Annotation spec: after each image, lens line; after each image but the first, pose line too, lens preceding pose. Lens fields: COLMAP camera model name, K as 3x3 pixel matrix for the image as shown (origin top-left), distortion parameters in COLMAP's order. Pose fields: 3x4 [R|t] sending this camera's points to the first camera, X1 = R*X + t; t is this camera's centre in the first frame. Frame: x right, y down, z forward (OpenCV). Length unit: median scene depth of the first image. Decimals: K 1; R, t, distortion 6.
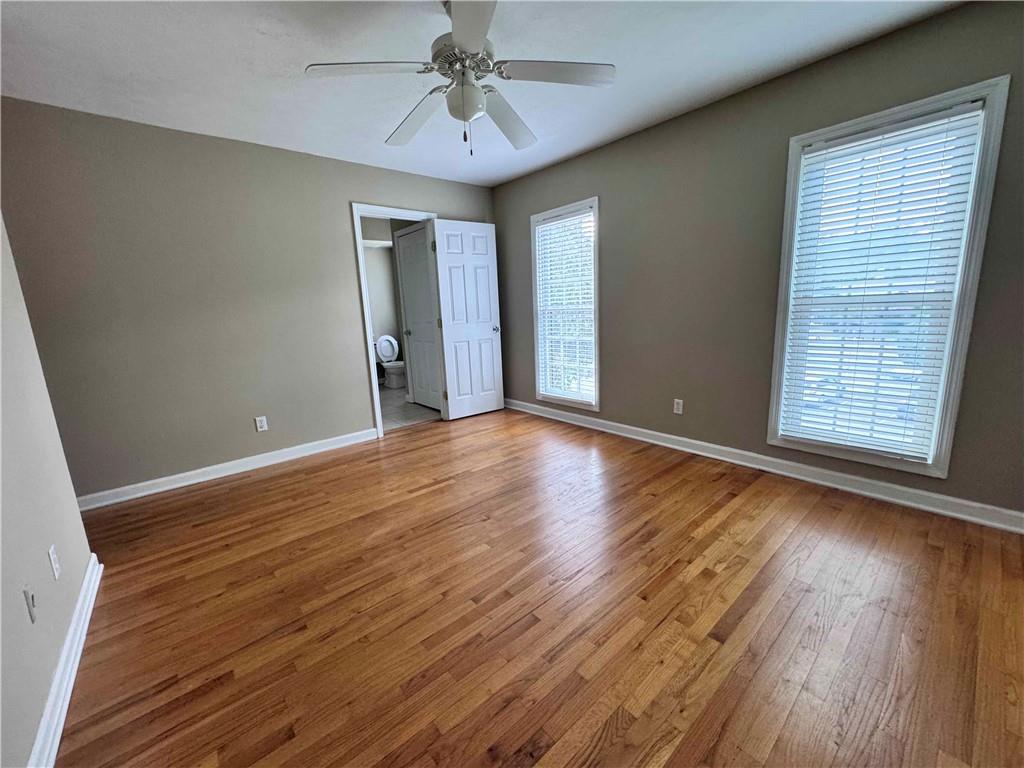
lens RADIAL K [[410.8, 0, 511.3], [0, 410.8, 381.9], [0, 0, 1]] dist [-0.006825, -0.000342]
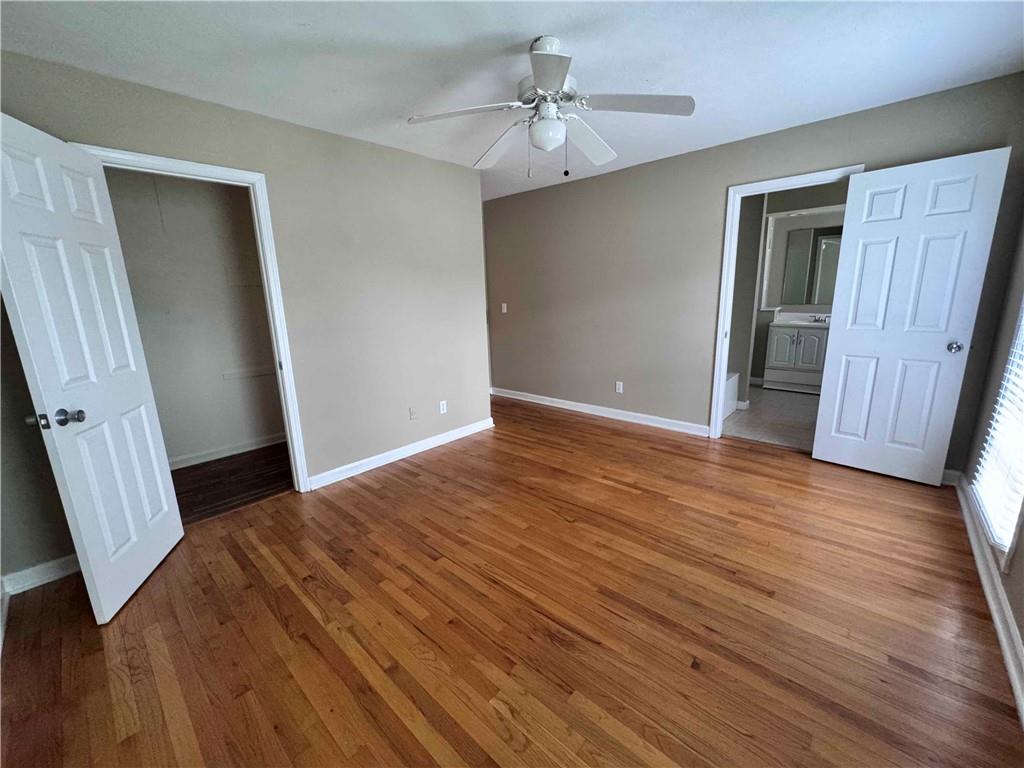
lens RADIAL K [[410.8, 0, 513.6], [0, 410.8, 383.7], [0, 0, 1]] dist [-0.006825, -0.000342]
pose [[0.122829, 0.257076, -0.958554, 0.709538], [-0.156584, 0.958790, 0.237074, -0.195179], [0.979997, 0.120974, 0.158021, 0.547456]]
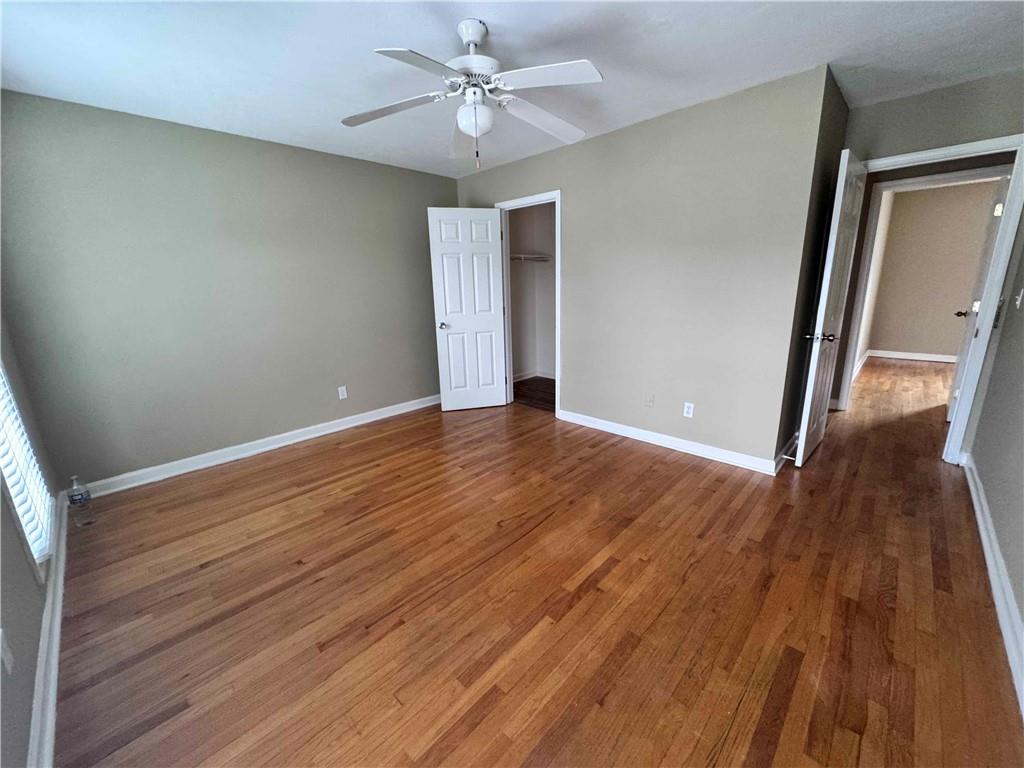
lens RADIAL K [[410.8, 0, 512.4], [0, 410.8, 382.8], [0, 0, 1]] dist [-0.006825, -0.000342]
pose [[-0.992572, 0.093080, -0.078342, -0.036535], [0.052565, 0.908839, 0.413823, -0.326758], [0.109719, 0.406631, -0.906980, 1.491971]]
